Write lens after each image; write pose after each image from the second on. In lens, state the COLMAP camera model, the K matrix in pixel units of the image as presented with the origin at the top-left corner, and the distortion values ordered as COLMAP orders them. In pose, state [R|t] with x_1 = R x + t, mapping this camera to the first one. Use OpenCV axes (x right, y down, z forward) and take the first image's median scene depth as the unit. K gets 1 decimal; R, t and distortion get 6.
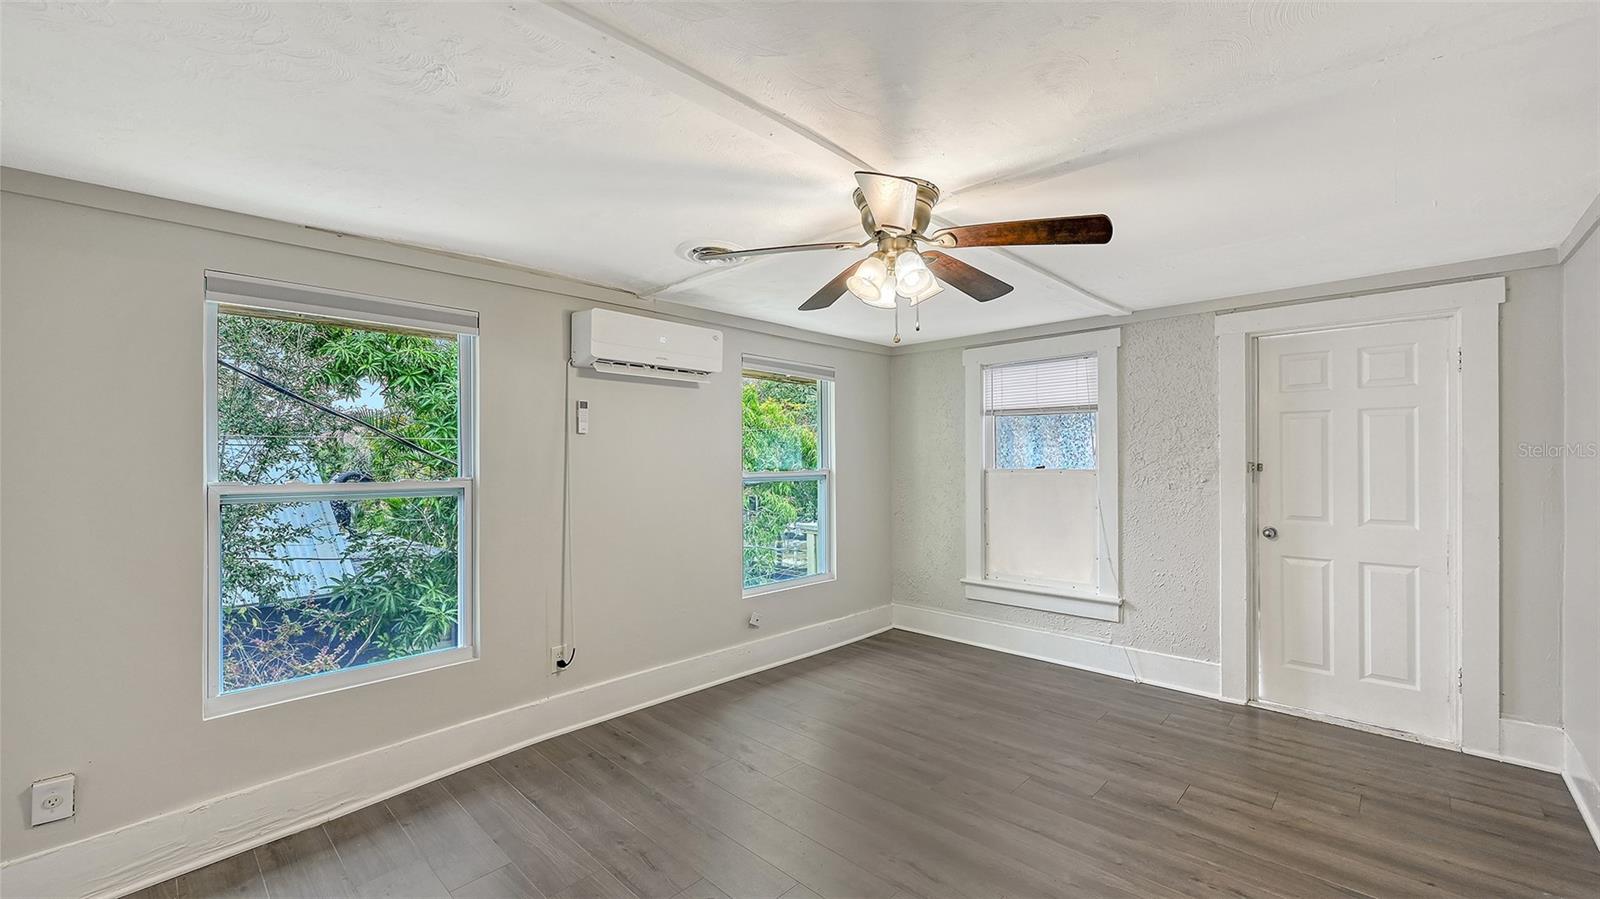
lens RADIAL K [[640.9, 0, 800.0], [0, 640.9, 449.5], [0, 0, 1]] dist [-0.001717, -0.000071]
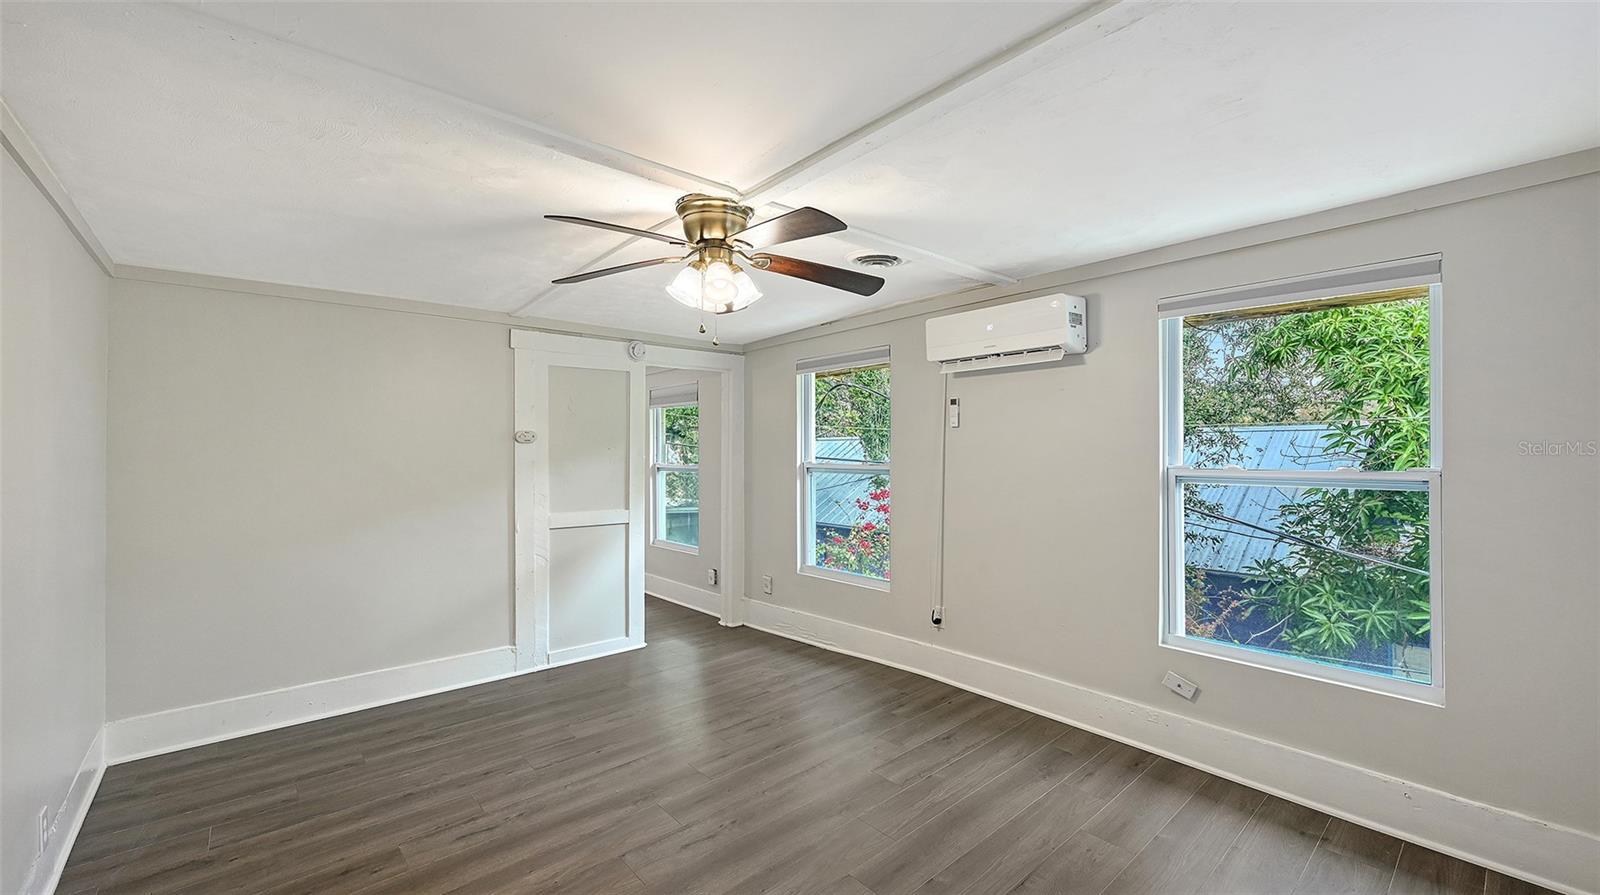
lens RADIAL K [[640.9, 0, 800.0], [0, 640.9, 447.5], [0, 0, 1]] dist [-0.001717, -0.000071]
pose [[-0.097777, 0.004163, -0.995200, 0.798456], [0.025126, 0.999683, 0.001713, 0.001820], [0.994891, -0.024838, -0.097850, 0.827486]]
